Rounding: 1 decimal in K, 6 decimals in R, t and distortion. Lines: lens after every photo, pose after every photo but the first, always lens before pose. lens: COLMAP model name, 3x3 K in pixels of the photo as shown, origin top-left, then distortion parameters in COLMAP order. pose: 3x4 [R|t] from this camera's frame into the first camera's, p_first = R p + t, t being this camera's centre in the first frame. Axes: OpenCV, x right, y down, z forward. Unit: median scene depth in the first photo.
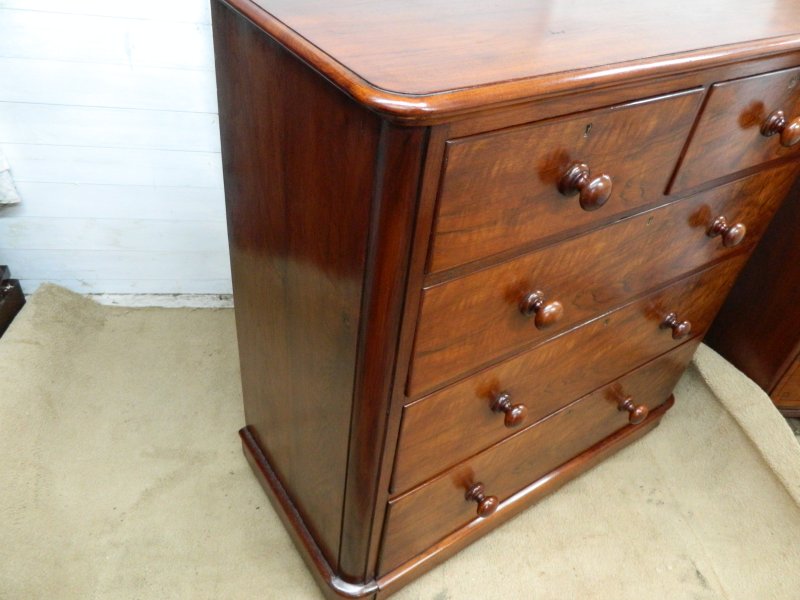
lens RADIAL K [[637.7, 0, 398.6], [0, 637.7, 296.7], [0, 0, 1]] dist [0.053389, 0.000631]
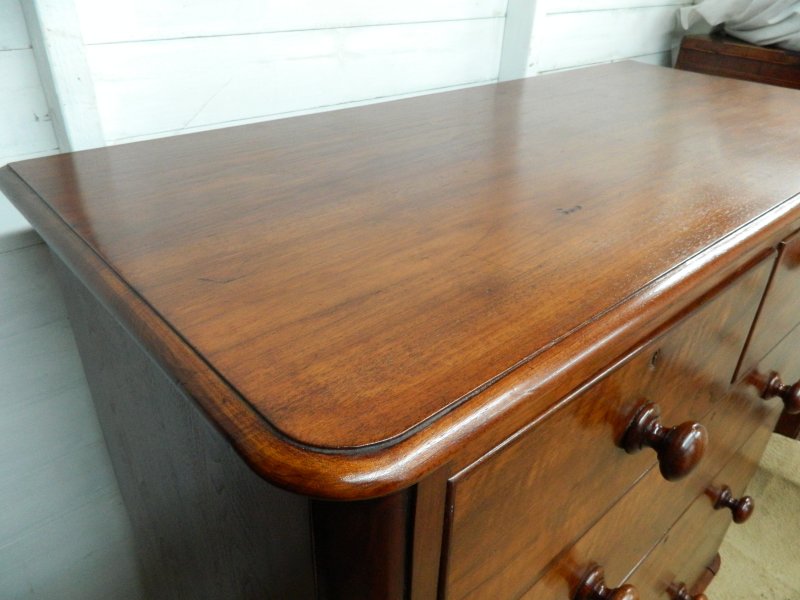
lens RADIAL K [[610.8, 0, 400.0], [0, 610.8, 300.0], [0, 0, 1]] dist [0.025231, -0.007464]
pose [[0.987800, -0.137826, 0.072490, 0.014124], [0.146433, 0.980482, -0.131198, -0.208337], [-0.052993, 0.140212, 0.988702, 0.323616]]
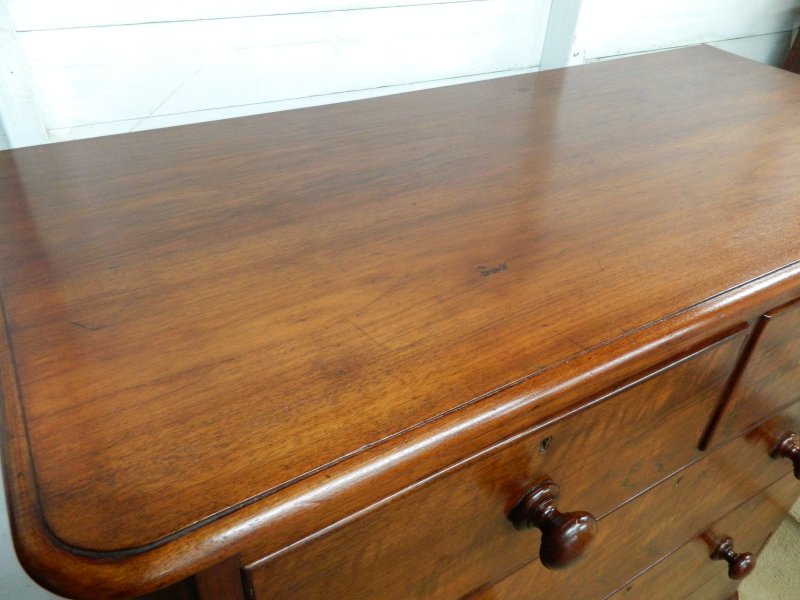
lens RADIAL K [[637.7, 0, 398.6], [0, 637.7, 296.7], [0, 0, 1]] dist [0.053389, 0.000631]
pose [[0.996607, -0.022854, -0.079069, 0.160063], [0.018613, 0.998369, -0.053964, -0.277673], [0.080173, 0.052310, 0.995407, 0.304860]]
